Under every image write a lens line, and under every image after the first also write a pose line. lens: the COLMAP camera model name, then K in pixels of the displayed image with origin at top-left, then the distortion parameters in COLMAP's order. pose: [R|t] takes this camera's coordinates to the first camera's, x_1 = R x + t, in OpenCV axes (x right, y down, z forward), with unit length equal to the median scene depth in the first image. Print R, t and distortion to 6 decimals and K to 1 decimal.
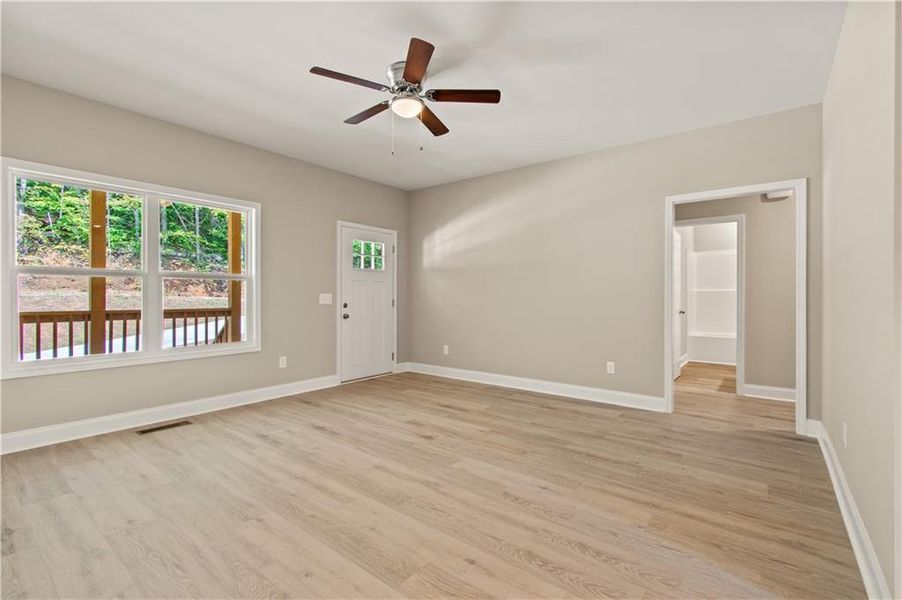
lens RADIAL K [[403.8, 0, 450.9], [0, 403.8, 300.2], [0, 0, 1]] dist [0.001406, 0.000184]
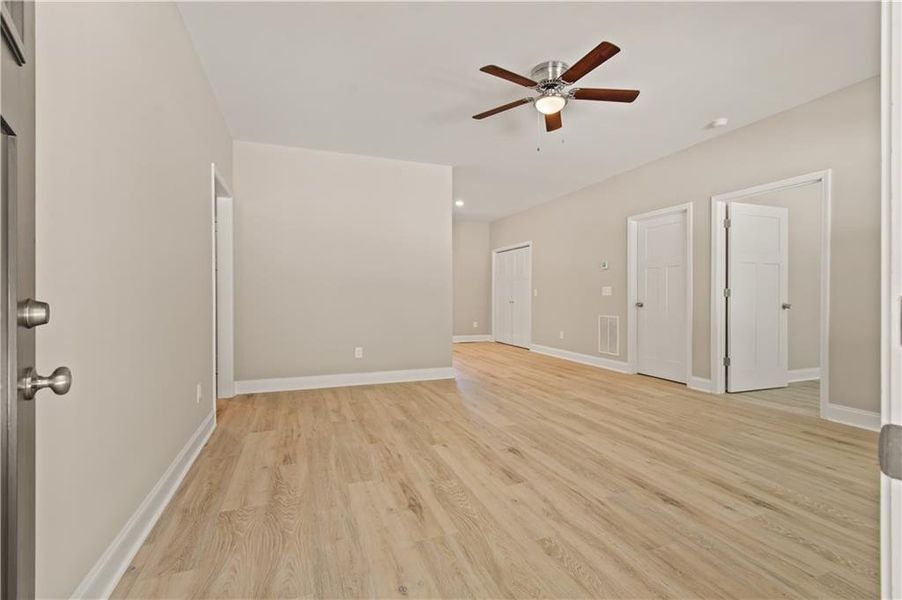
lens RADIAL K [[403.8, 0, 452.6], [0, 403.8, 297.7], [0, 0, 1]] dist [0.001406, 0.000184]
pose [[-0.858865, -0.000949, 0.512202, -0.381503], [0.006953, 0.999885, 0.013511, 0.011291], [-0.512156, 0.015166, -0.858759, 1.801125]]
